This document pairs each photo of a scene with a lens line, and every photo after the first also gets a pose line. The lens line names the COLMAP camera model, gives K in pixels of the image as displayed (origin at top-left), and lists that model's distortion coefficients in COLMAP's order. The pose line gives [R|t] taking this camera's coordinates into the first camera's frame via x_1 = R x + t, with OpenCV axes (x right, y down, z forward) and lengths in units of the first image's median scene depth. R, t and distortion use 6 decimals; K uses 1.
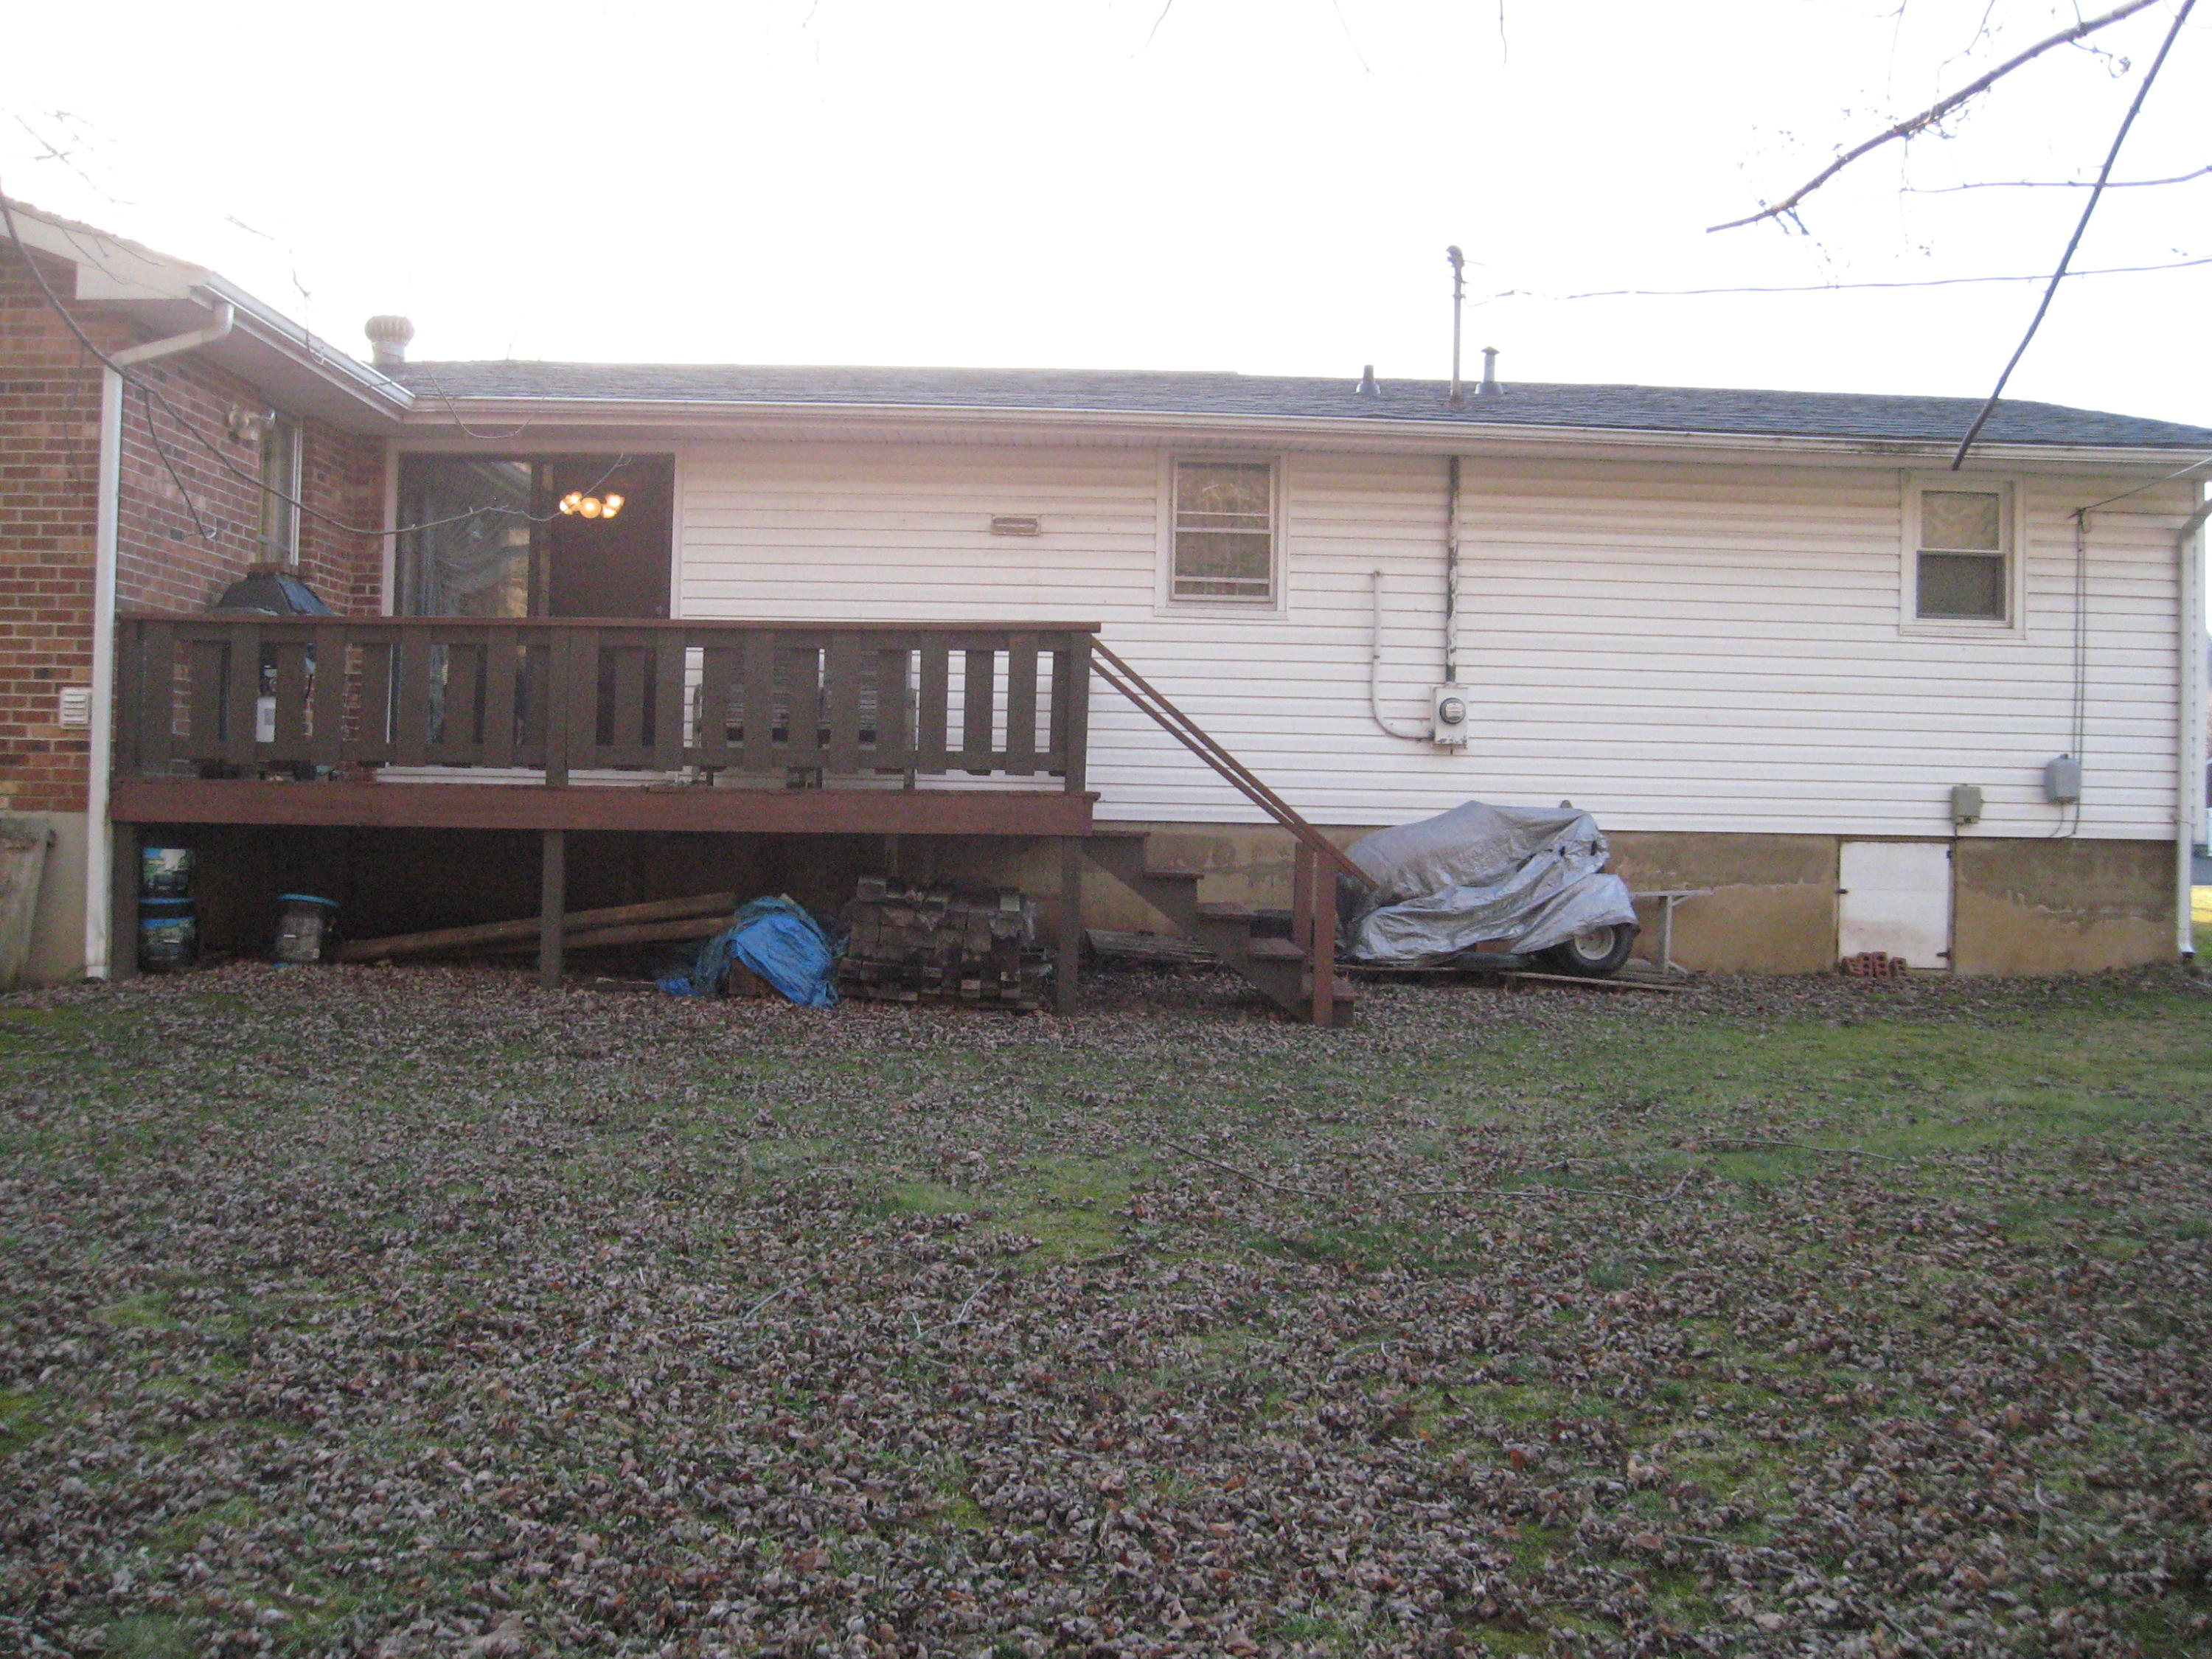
lens RADIAL K [[2282.8, 0, 1106.0], [0, 2282.8, 829.5], [0, 0, 1]] dist [-0.128137, 0.050135]
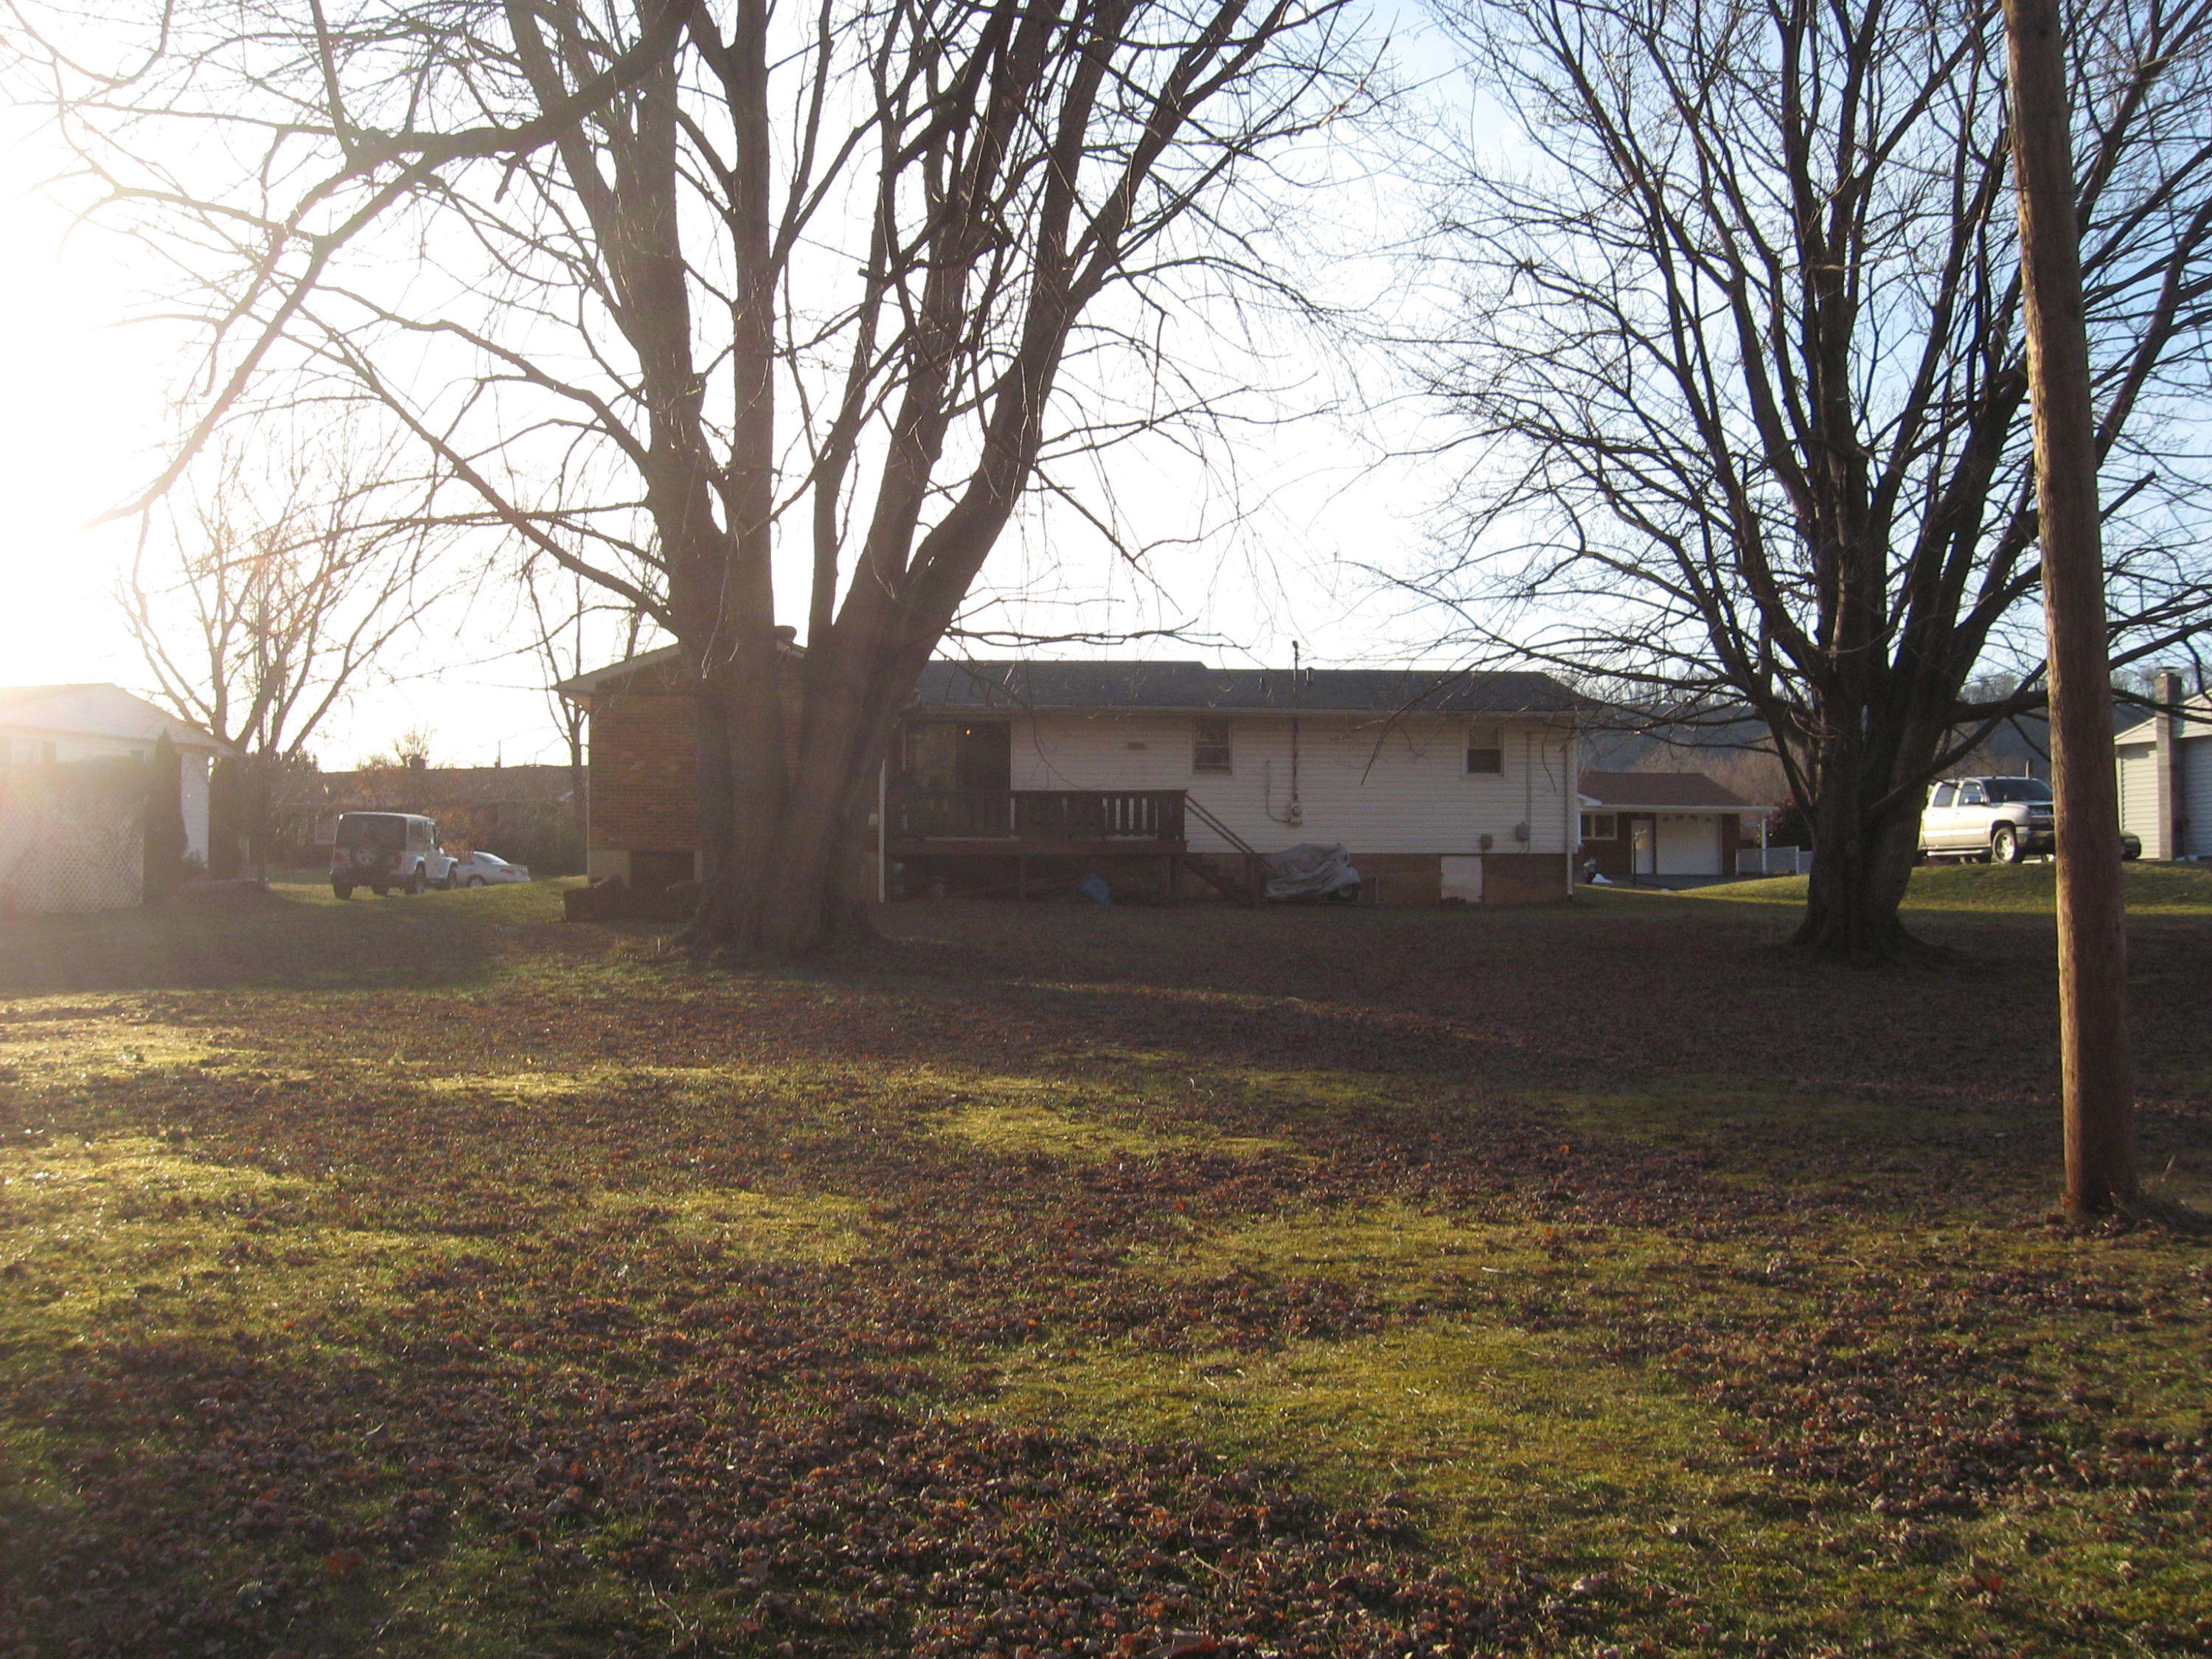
lens RADIAL K [[2282.8, 0, 1106.0], [0, 2282.8, 829.5], [0, 0, 1]] dist [-0.128137, 0.050135]
pose [[0.998188, -0.015787, 0.058062, -0.247737], [0.017440, 0.999453, -0.028084, 0.045536], [-0.057587, 0.029046, 0.997918, -1.807472]]
